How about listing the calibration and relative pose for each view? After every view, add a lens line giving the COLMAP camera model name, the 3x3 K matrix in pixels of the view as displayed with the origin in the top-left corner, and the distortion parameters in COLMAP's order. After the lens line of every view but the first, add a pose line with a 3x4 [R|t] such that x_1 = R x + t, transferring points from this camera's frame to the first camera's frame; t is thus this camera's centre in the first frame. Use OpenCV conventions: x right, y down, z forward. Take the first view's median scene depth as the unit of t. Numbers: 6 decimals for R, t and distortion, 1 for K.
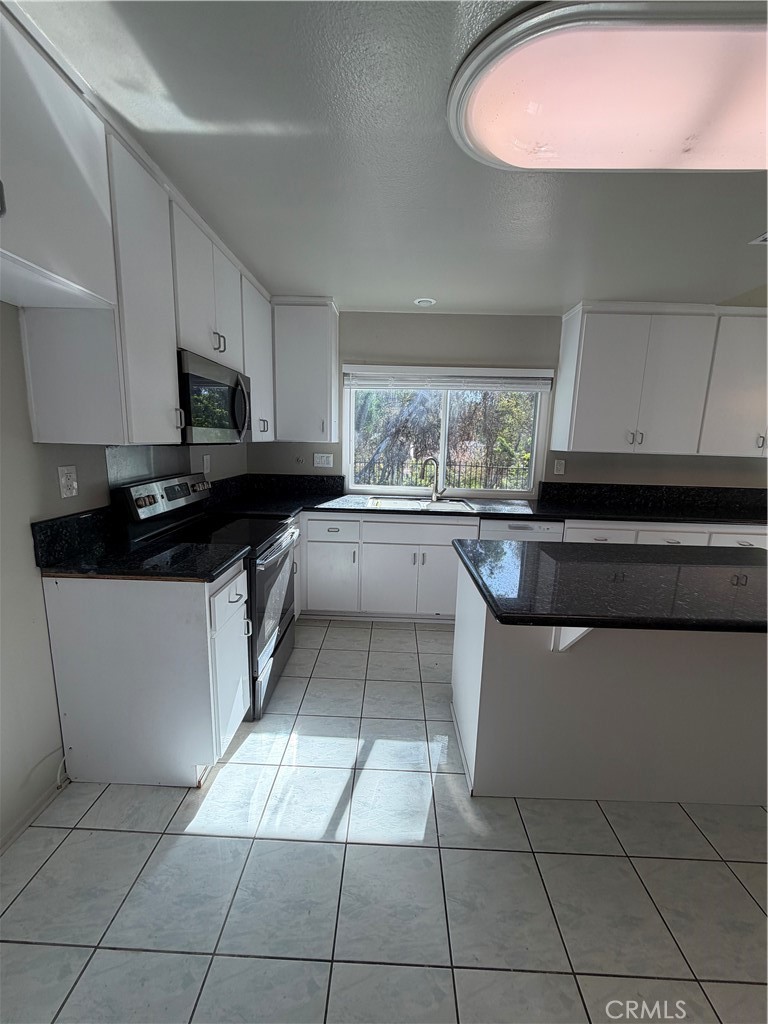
lens RADIAL K [[406.6, 0, 383.8], [0, 406.6, 509.5], [0, 0, 1]] dist [-0.000355, 0.000059]
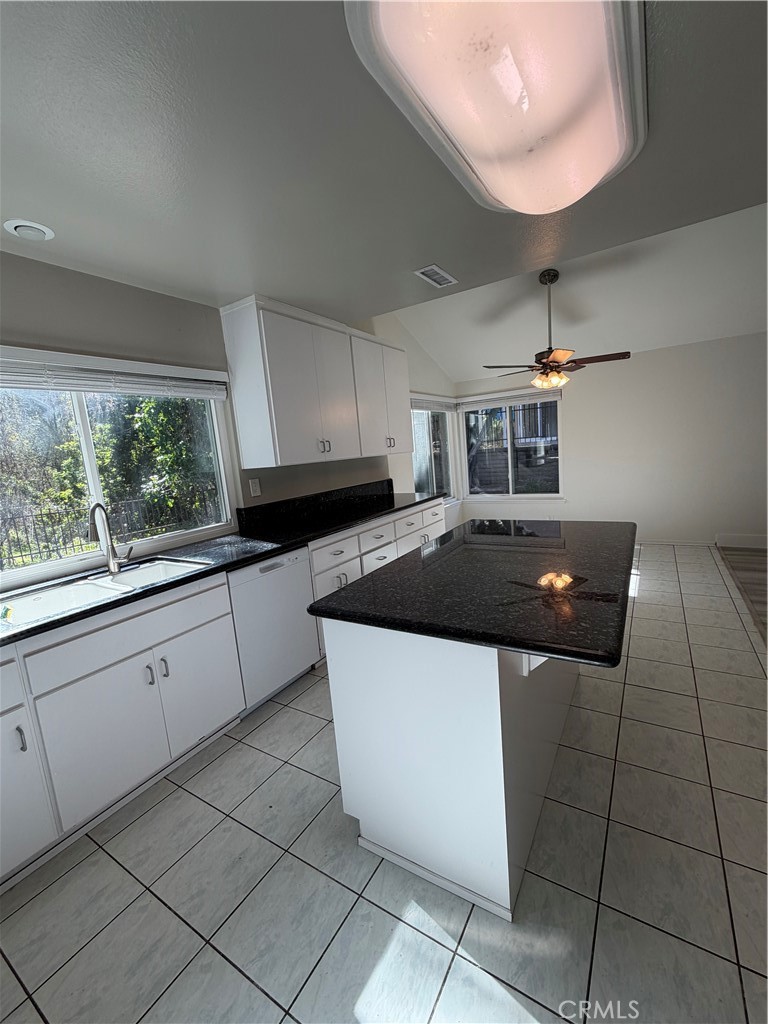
lens RADIAL K [[431.6, 0, 384.6], [0, 431.6, 509.2], [0, 0, 1]] dist [0.002724, 0.000225]
pose [[0.506006, -0.190322, 0.841271, -0.231054], [0.243611, 0.967176, 0.072278, -0.070454], [-0.827413, 0.168370, 0.535761, 0.356463]]
